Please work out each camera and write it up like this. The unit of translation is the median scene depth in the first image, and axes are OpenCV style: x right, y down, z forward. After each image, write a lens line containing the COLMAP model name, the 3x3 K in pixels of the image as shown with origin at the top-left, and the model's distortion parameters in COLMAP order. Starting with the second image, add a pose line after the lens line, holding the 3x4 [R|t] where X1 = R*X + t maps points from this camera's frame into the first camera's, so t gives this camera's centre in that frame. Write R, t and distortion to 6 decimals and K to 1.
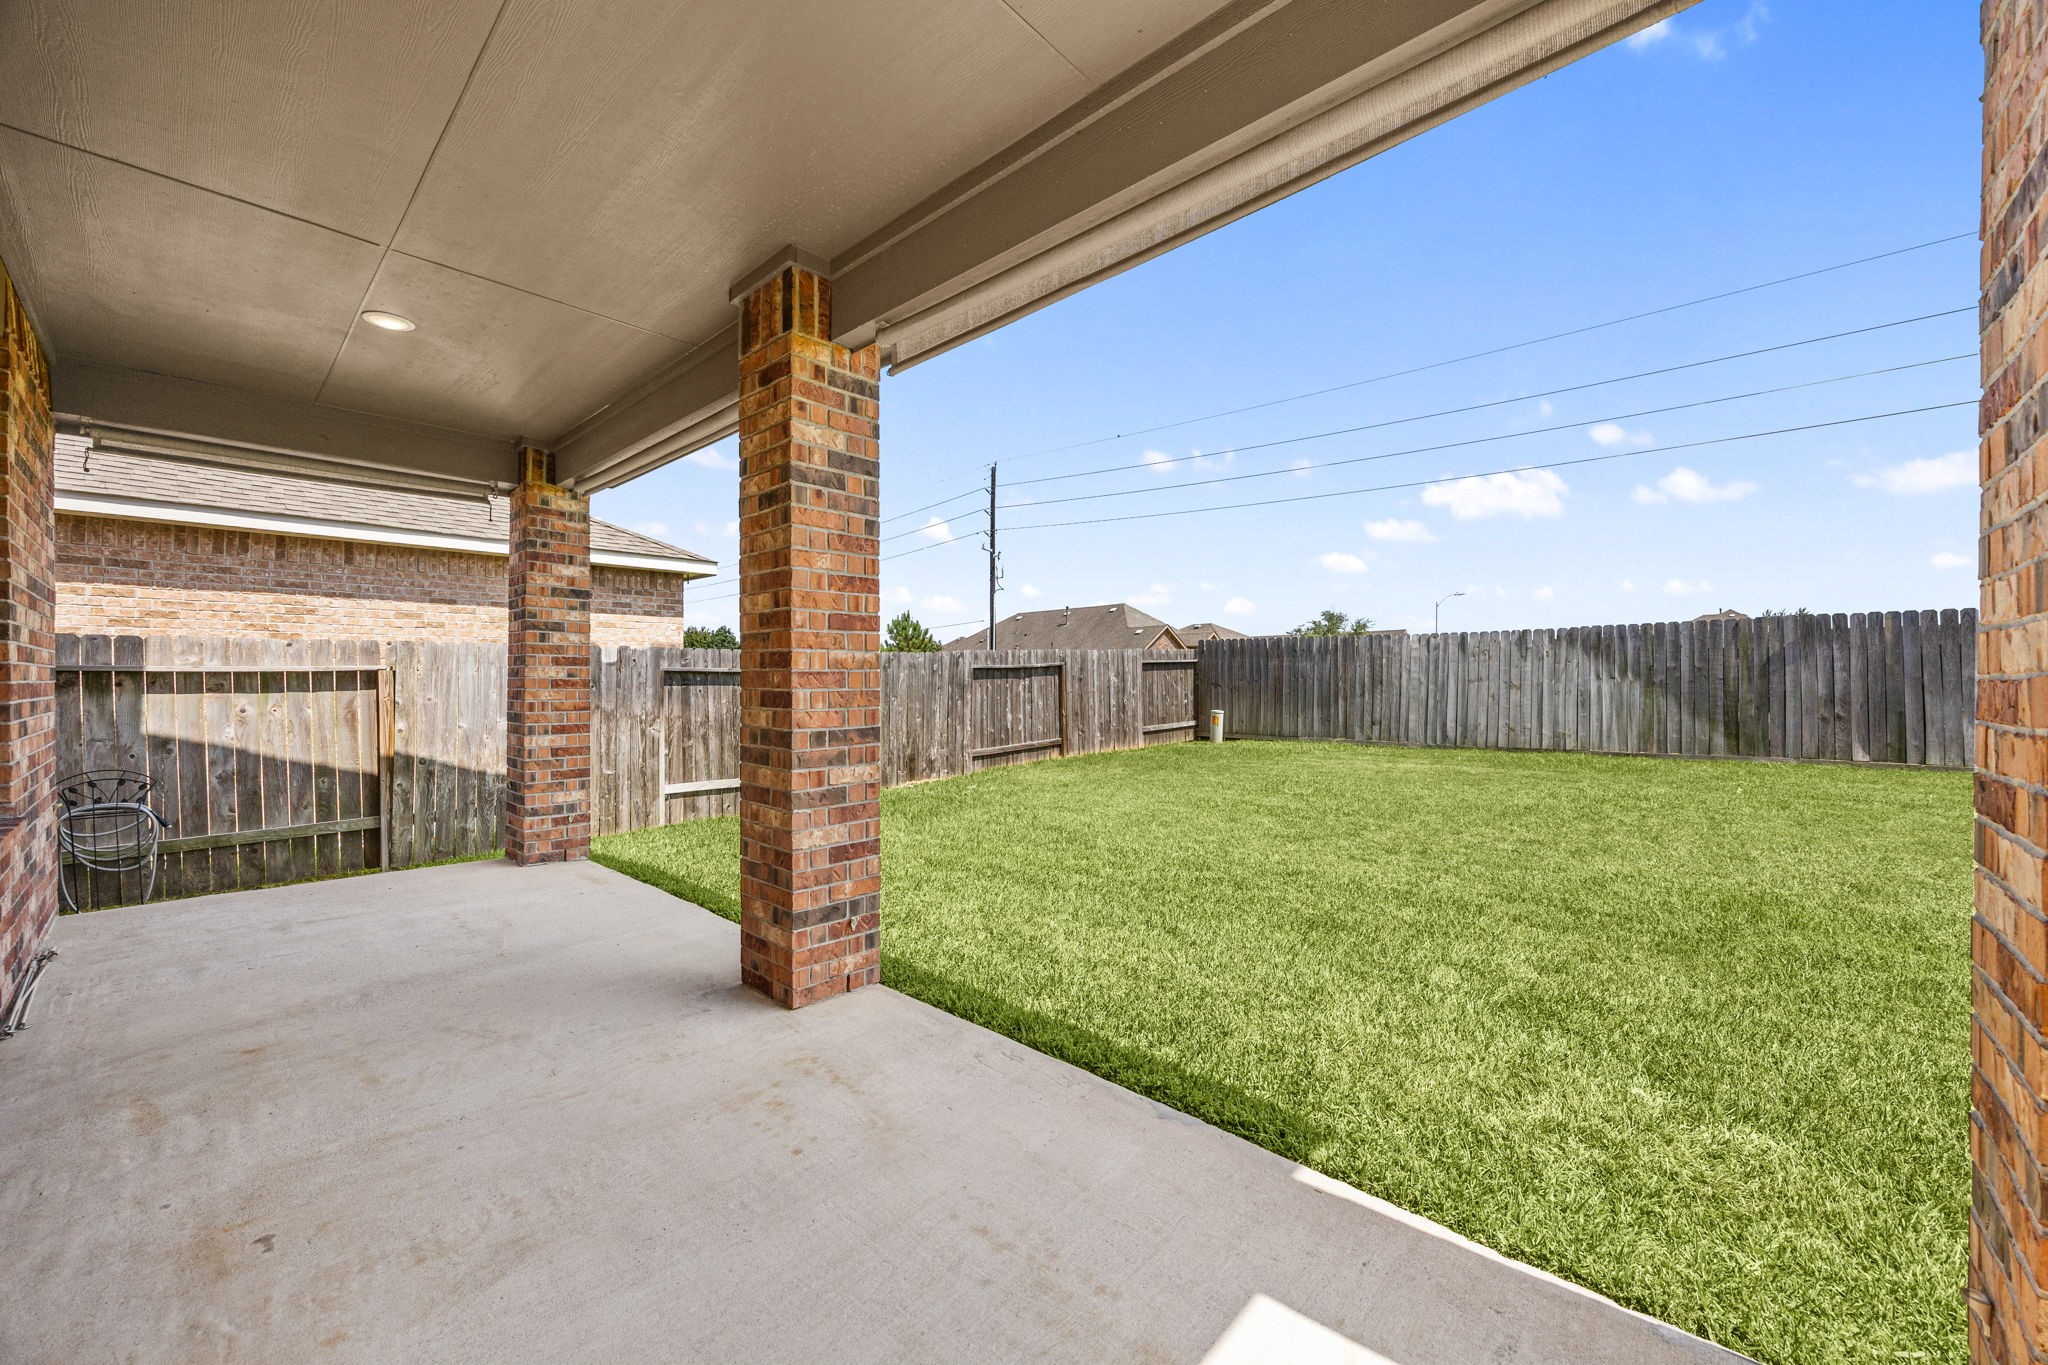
lens RADIAL K [[793.7, 0, 1024.0], [0, 793.7, 682.5], [0, 0, 1]] dist [-0.000931, -0.000149]
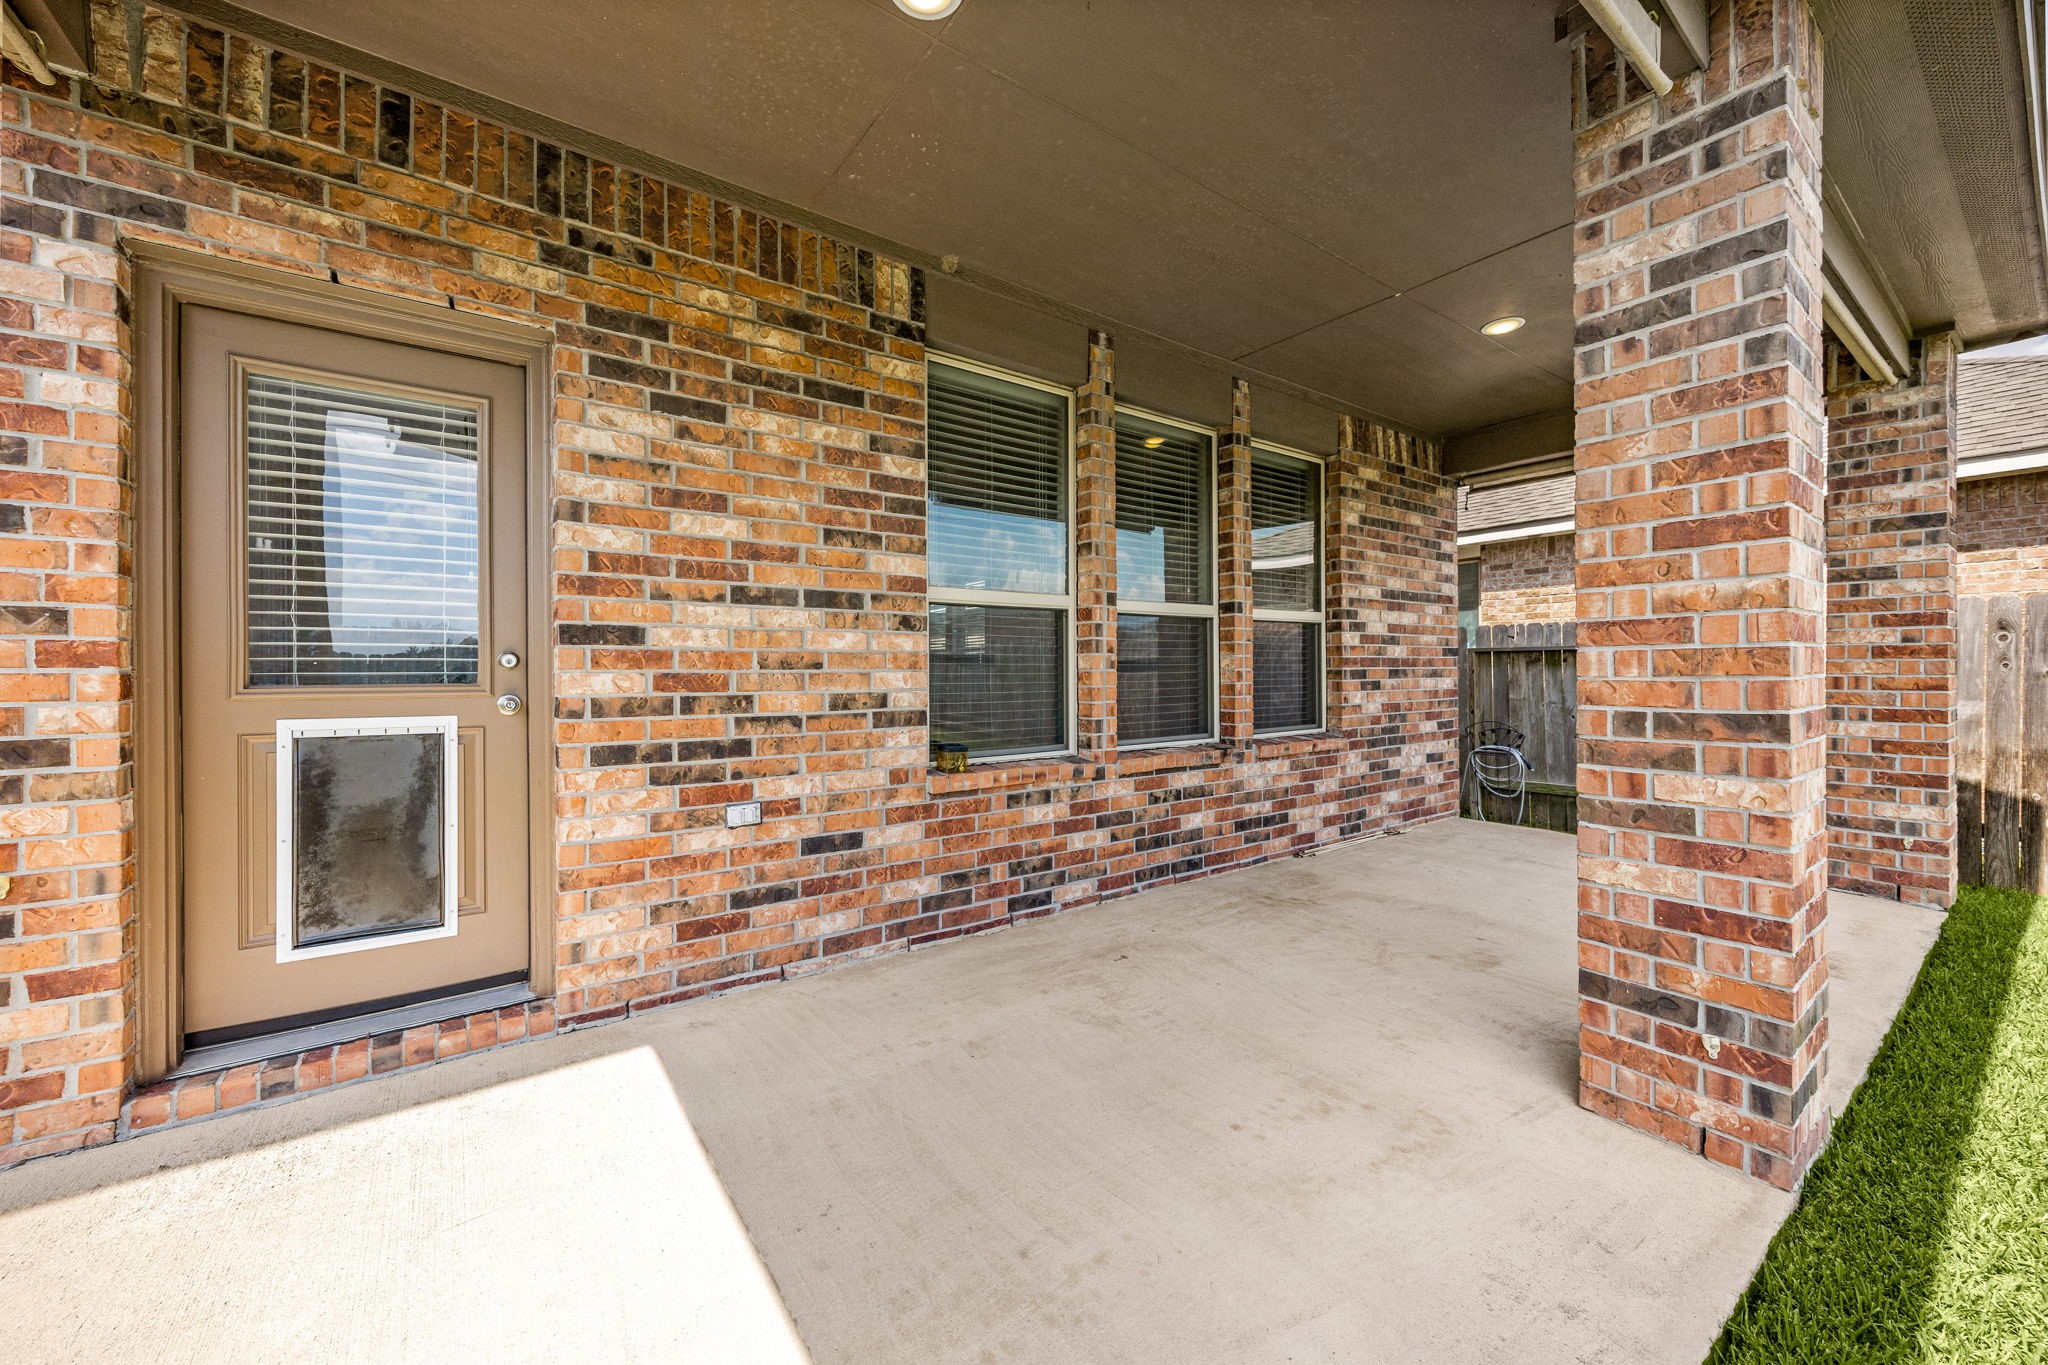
lens RADIAL K [[743.5, 0, 978.7], [0, 743.5, 671.4], [0, 0, 1]] dist [-0.000675, -0.000093]
pose [[-0.220380, 0.004943, -0.975402, 0.256068], [0.003431, 0.999985, 0.004292, 0.013758], [0.975408, -0.002401, -0.220394, 0.349626]]
